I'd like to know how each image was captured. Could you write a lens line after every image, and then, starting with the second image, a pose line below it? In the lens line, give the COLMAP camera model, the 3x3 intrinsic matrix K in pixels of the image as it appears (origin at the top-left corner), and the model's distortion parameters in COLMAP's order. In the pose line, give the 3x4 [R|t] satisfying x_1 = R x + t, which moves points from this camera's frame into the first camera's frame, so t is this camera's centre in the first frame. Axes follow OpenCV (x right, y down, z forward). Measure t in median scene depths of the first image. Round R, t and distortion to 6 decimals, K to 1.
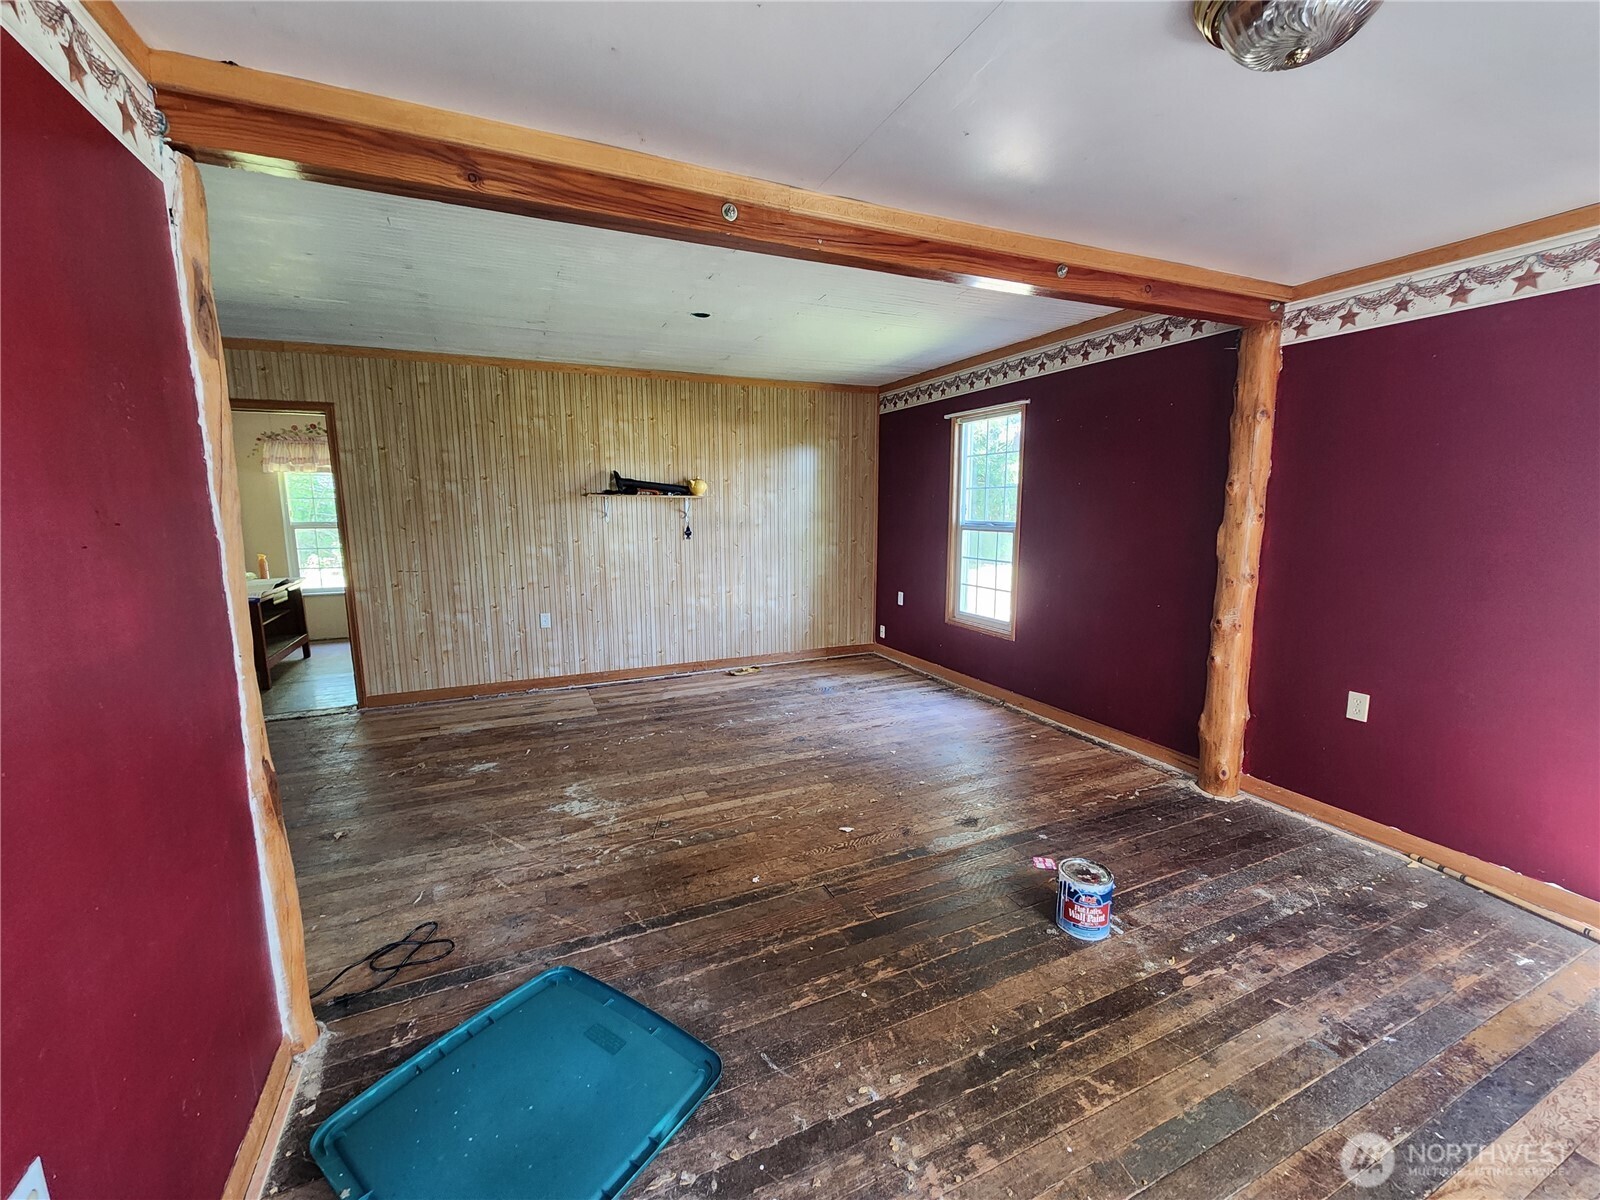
lens RADIAL K [[659.0, 0, 800.0], [0, 659.0, 600.0], [0, 0, 1]] dist [-0.000541, -0.000011]
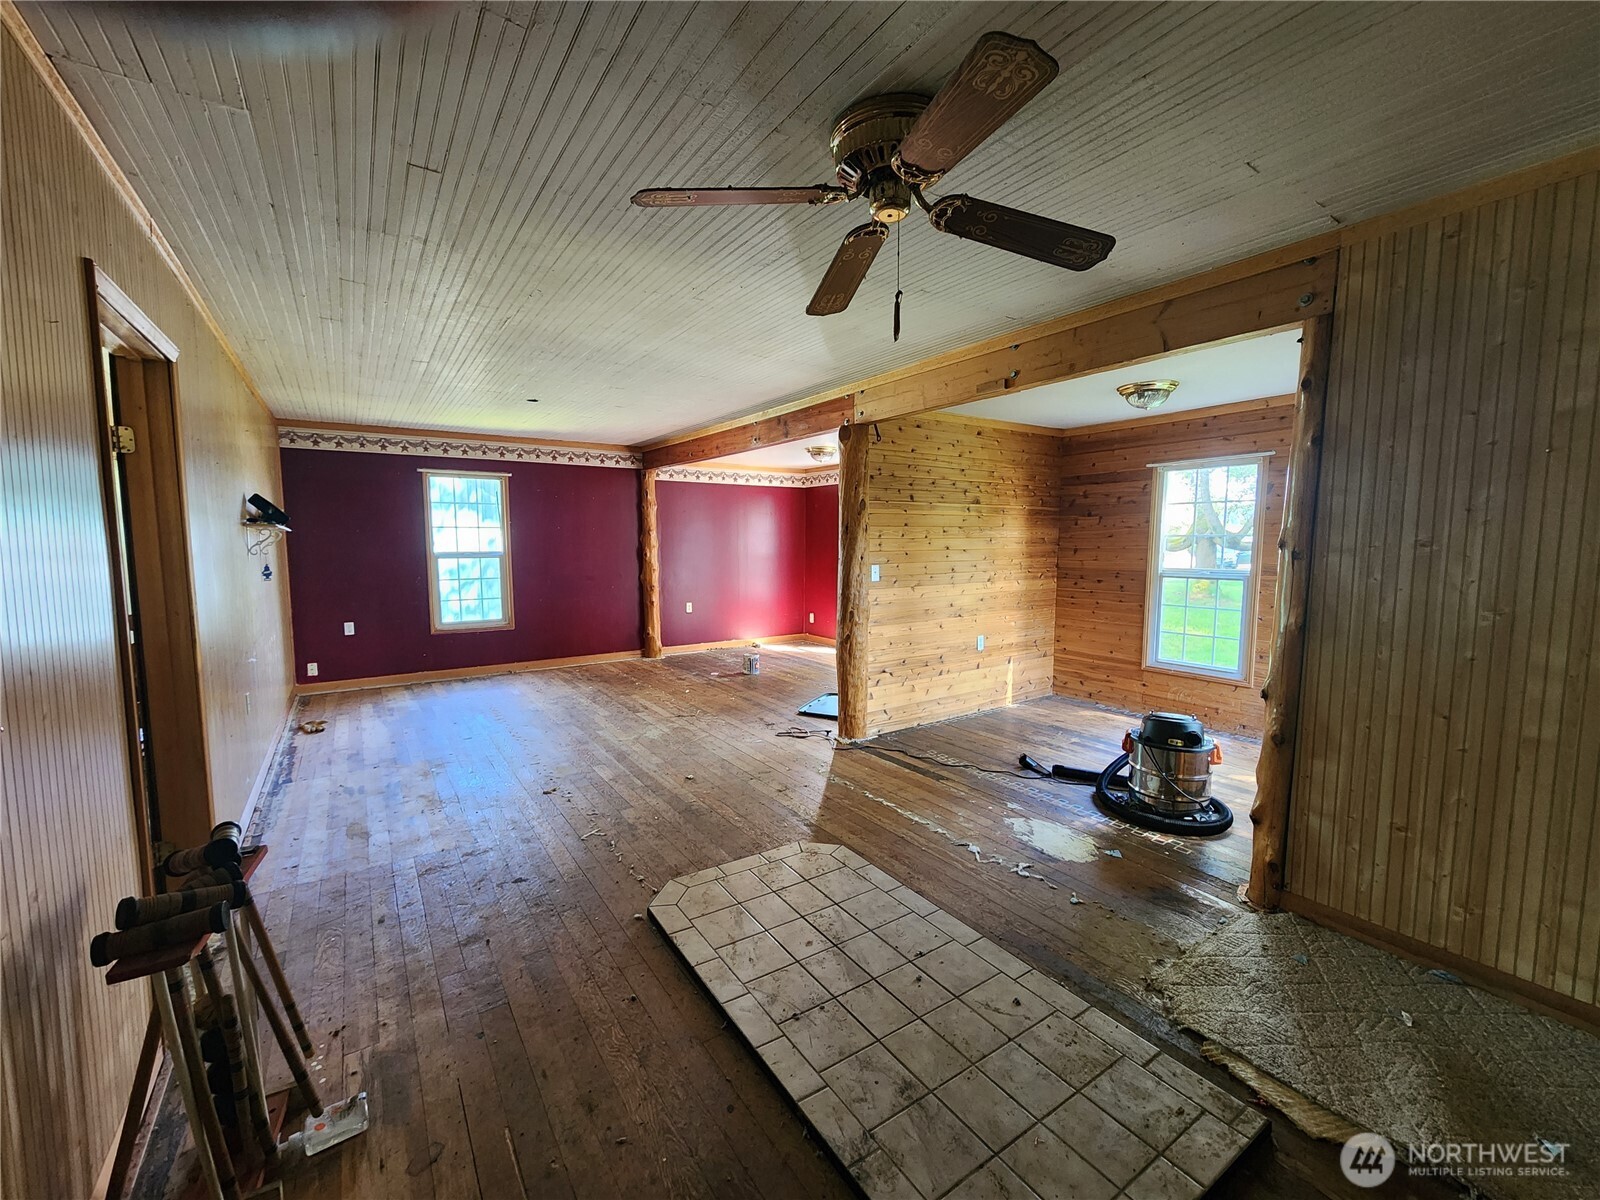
lens RADIAL K [[659.0, 0, 800.0], [0, 659.0, 600.0], [0, 0, 1]] dist [-0.000541, -0.000011]
pose [[-0.164758, -0.083369, 0.982804, -1.209117], [0.145710, 0.983431, 0.107849, -0.068171], [-0.975512, 0.160973, -0.149881, 0.546883]]
